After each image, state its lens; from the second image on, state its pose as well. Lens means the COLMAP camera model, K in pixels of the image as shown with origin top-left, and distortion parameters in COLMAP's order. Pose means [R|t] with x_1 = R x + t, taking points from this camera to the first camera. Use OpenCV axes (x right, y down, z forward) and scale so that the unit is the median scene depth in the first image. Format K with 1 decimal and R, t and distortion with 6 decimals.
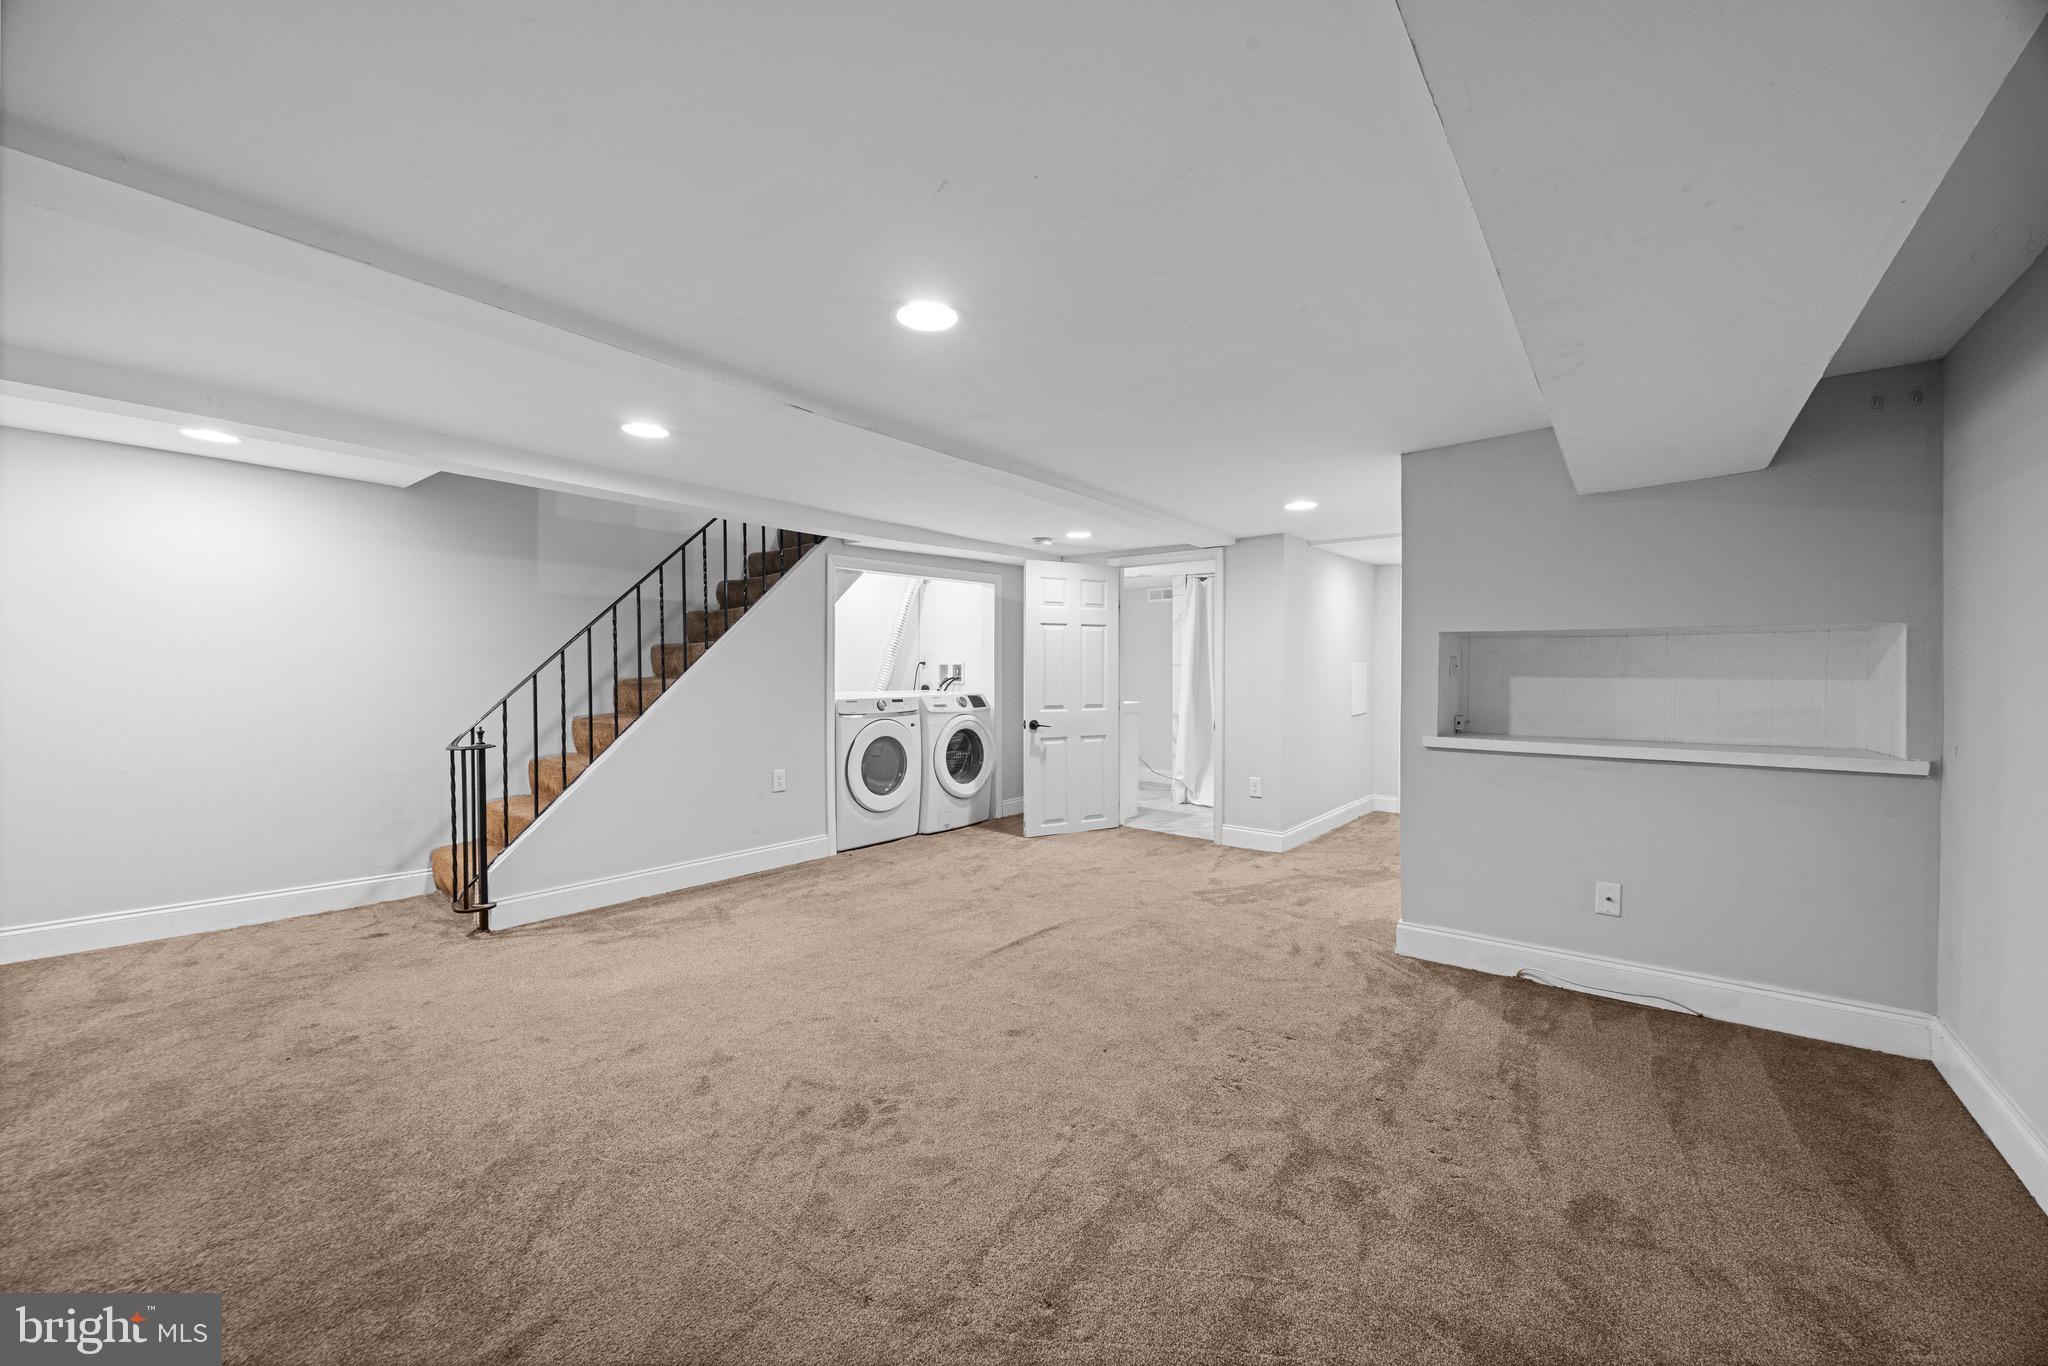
lens RADIAL K [[780.8, 0, 1032.8], [0, 780.8, 686.7], [0, 0, 1]] dist [0.000191, -0.000161]
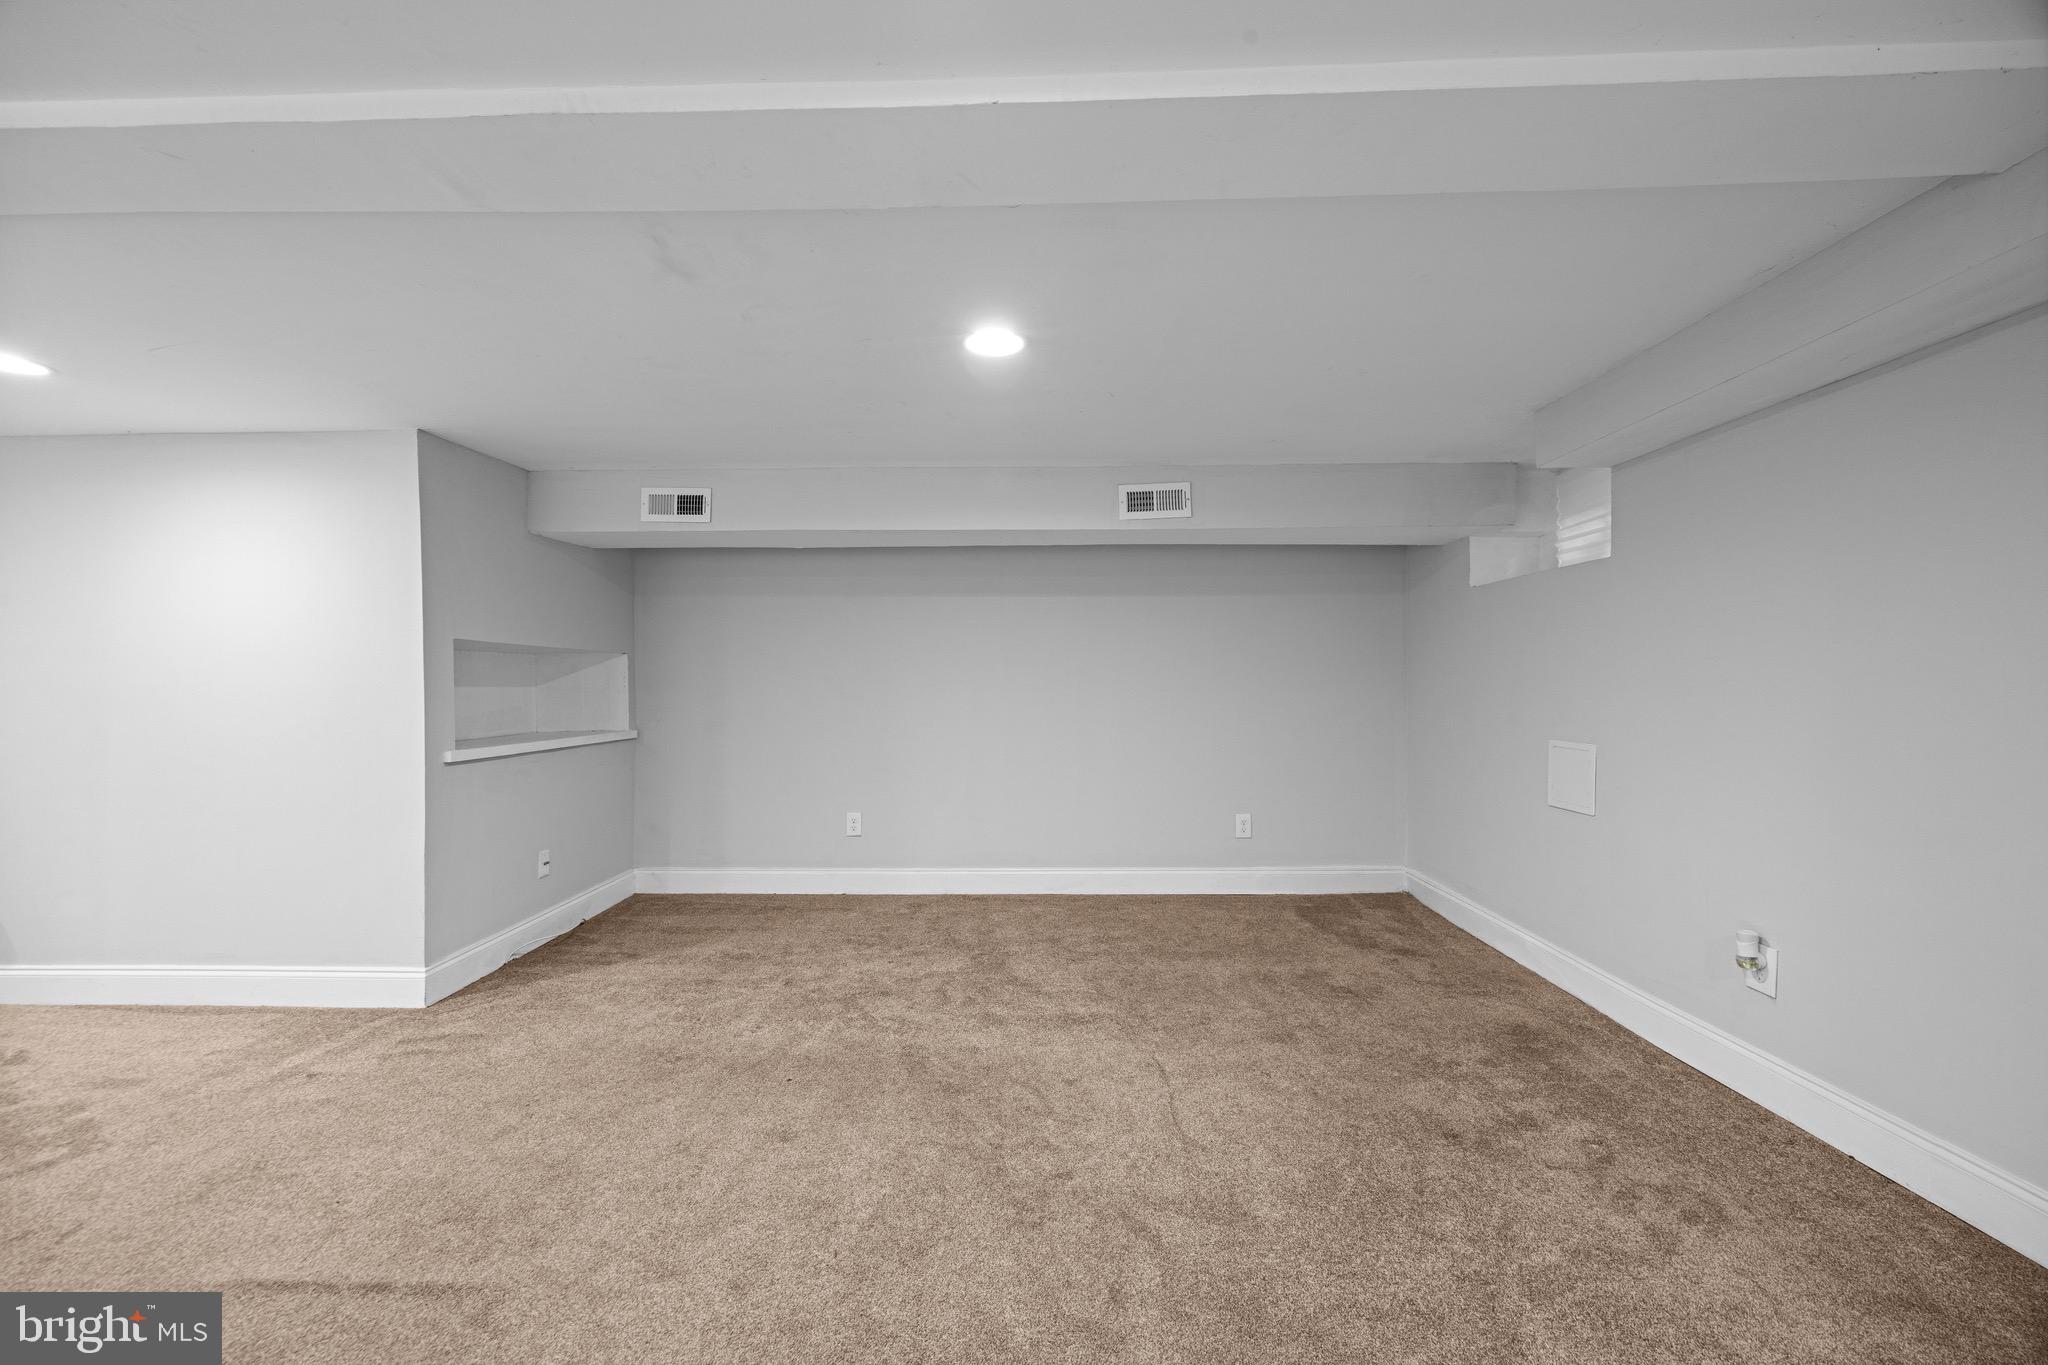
lens RADIAL K [[771.4, 0, 1009.0], [0, 771.4, 687.7], [0, 0, 1]] dist [-0.002473, 0.000457]
pose [[-0.593494, -0.004229, 0.804827, -0.358297], [0.016187, 0.999721, 0.017190, -0.009604], [-0.804676, 0.023230, -0.593260, 0.583100]]
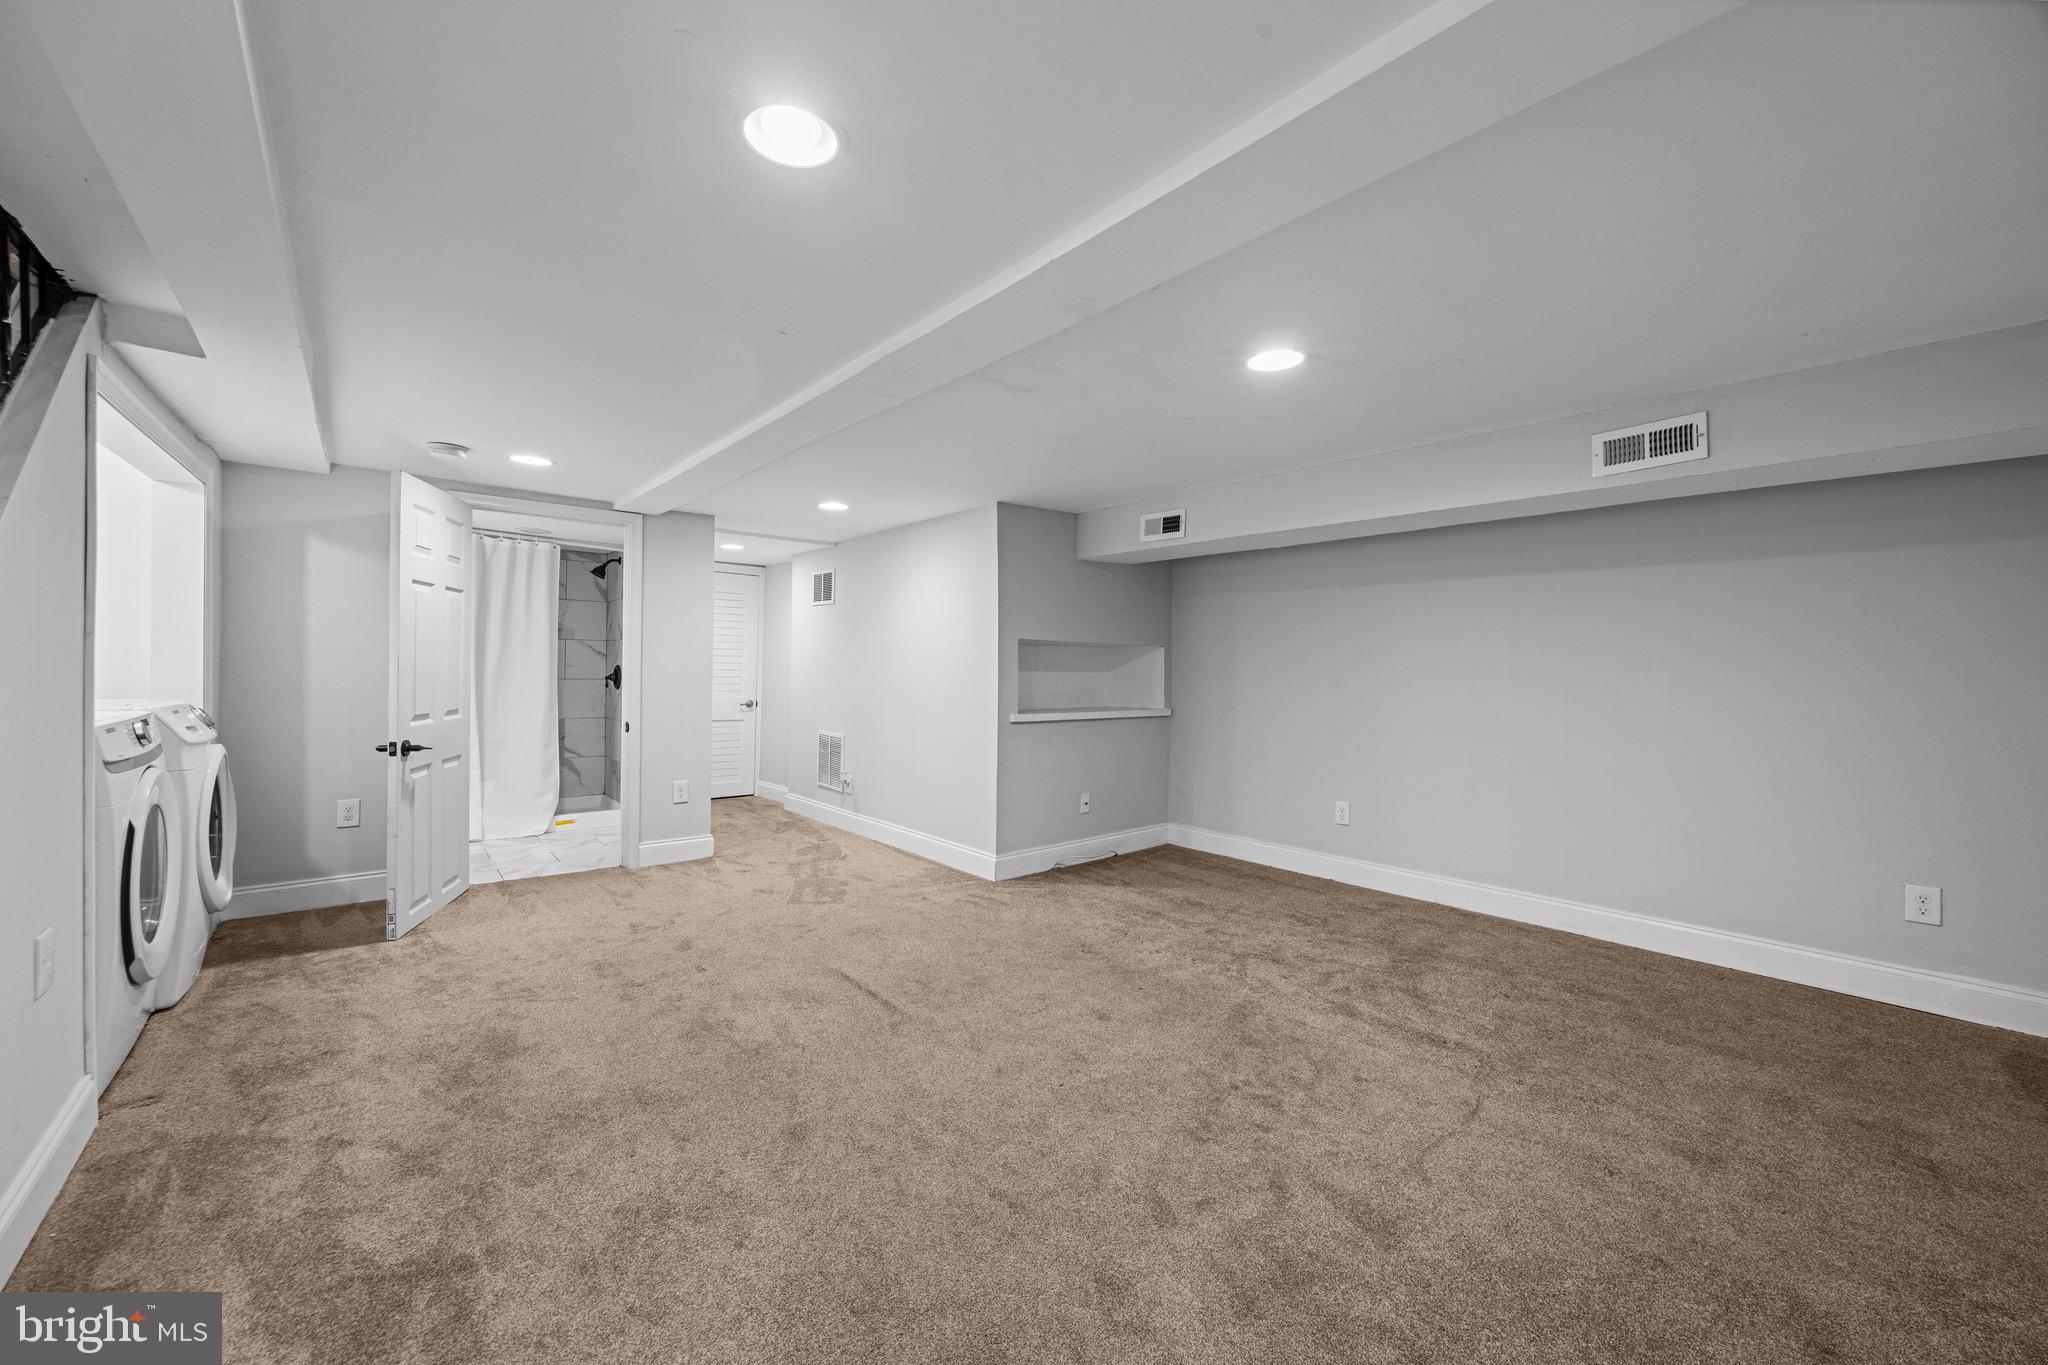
lens RADIAL K [[780.8, 0, 1021.9], [0, 780.8, 681.0], [0, 0, 1]] dist [0.000191, -0.000161]
pose [[0.202548, -0.014820, 0.979160, -0.483199], [0.005064, 0.999888, 0.014086, -0.008665], [-0.979259, 0.002105, 0.202600, 0.410144]]
